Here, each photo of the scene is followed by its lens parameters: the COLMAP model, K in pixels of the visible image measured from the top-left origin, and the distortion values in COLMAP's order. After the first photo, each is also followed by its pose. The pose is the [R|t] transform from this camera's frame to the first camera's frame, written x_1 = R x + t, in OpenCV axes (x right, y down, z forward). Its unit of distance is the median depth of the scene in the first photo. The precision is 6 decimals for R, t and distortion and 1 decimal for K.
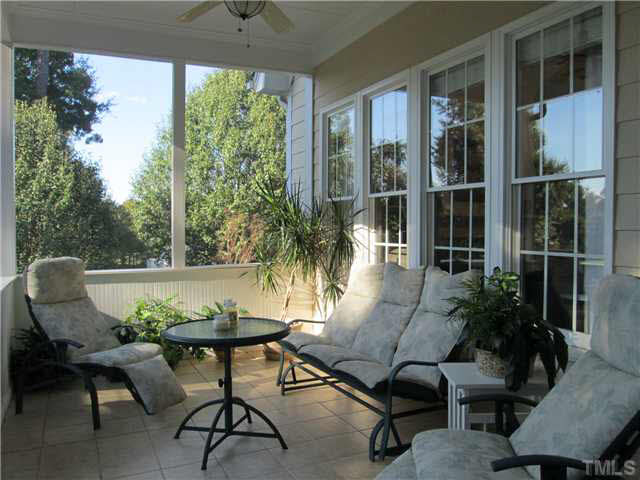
lens RADIAL K [[539.5, 0, 322.6], [0, 539.5, 243.9], [0, 0, 1]] dist [-0.036771, 0.003108]
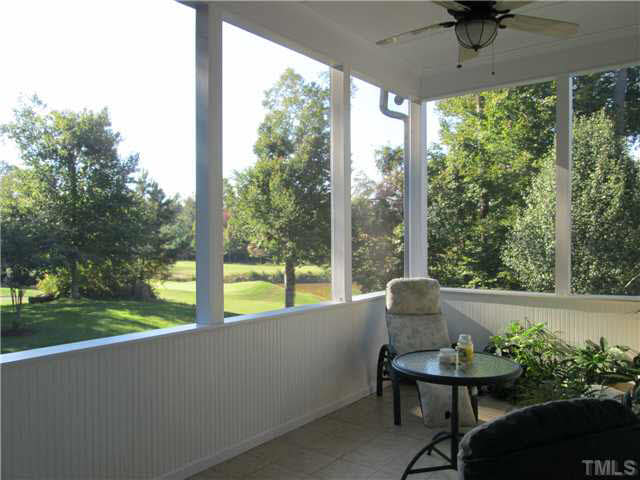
lens RADIAL K [[539.5, 0, 322.3], [0, 539.5, 236.0], [0, 0, 1]] dist [-0.036771, 0.003108]
pose [[0.470485, 0.005343, -0.882392, 0.134647], [-0.022889, 0.999719, -0.006150, -0.015658], [0.882111, 0.023091, 0.470475, 0.068813]]
